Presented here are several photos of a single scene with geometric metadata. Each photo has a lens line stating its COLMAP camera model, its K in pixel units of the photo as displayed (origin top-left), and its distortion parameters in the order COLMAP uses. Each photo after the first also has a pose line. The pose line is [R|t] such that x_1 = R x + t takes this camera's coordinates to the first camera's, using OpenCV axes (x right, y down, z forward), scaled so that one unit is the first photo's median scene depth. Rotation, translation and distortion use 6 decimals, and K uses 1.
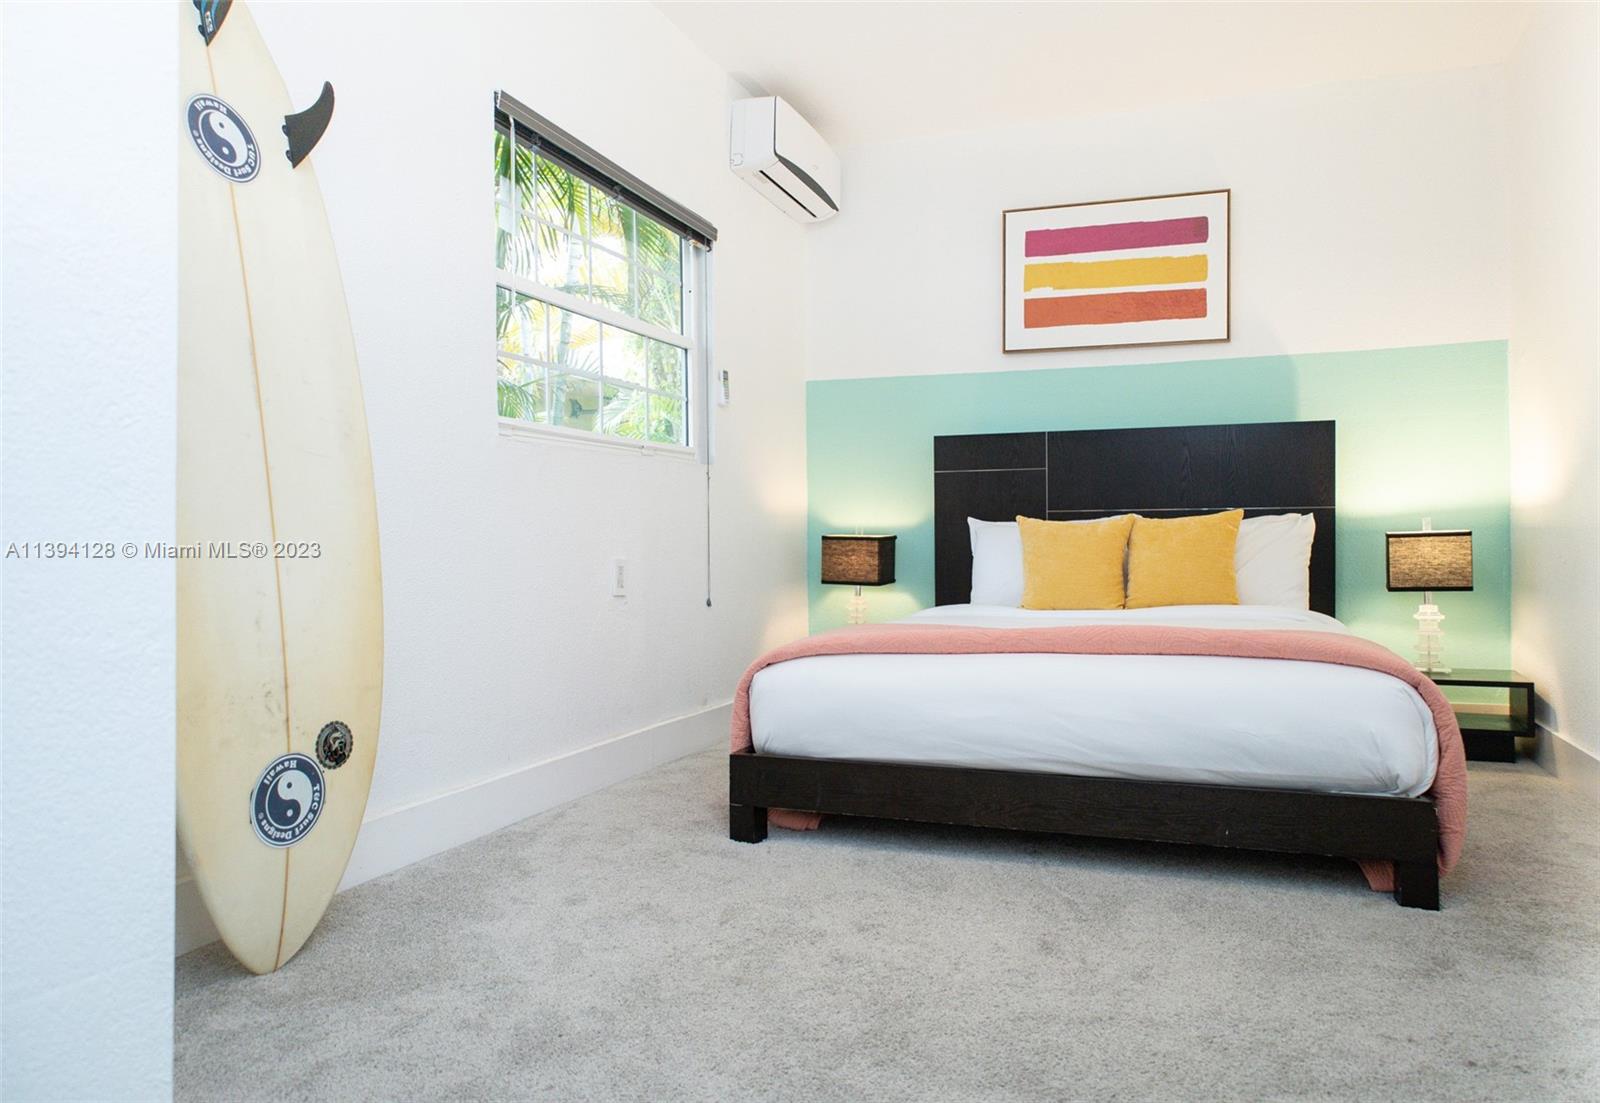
lens RADIAL K [[1129.2, 0, 798.9], [0, 1129.2, 553.1], [0, 0, 1]] dist [-0.005047, 0.000685]
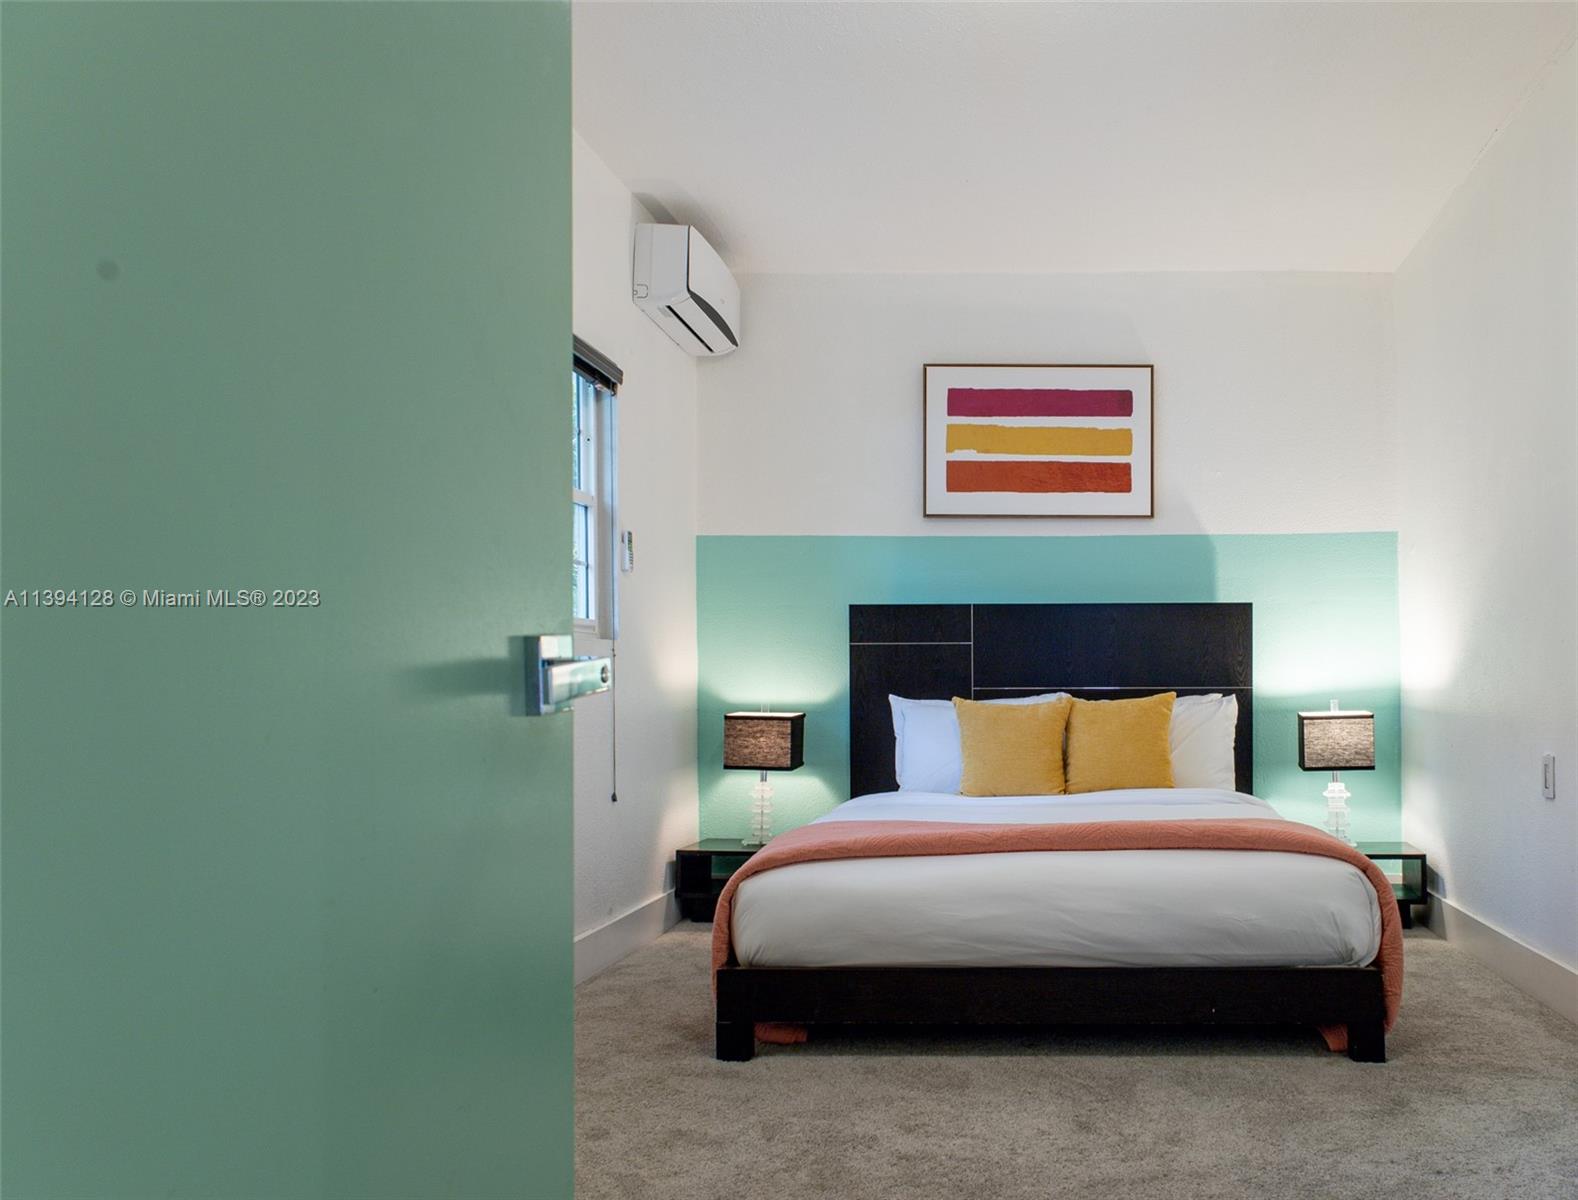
lens RADIAL K [[1845.6, 0, 789.6], [0, 1845.6, 598.8], [0, 0, 1]] dist [-0.013629, 0.000000]
pose [[0.944371, -0.001299, 0.328881, -0.474326], [0.003609, 0.999973, -0.006414, -0.113106], [-0.328863, 0.007245, 0.944350, -0.444389]]
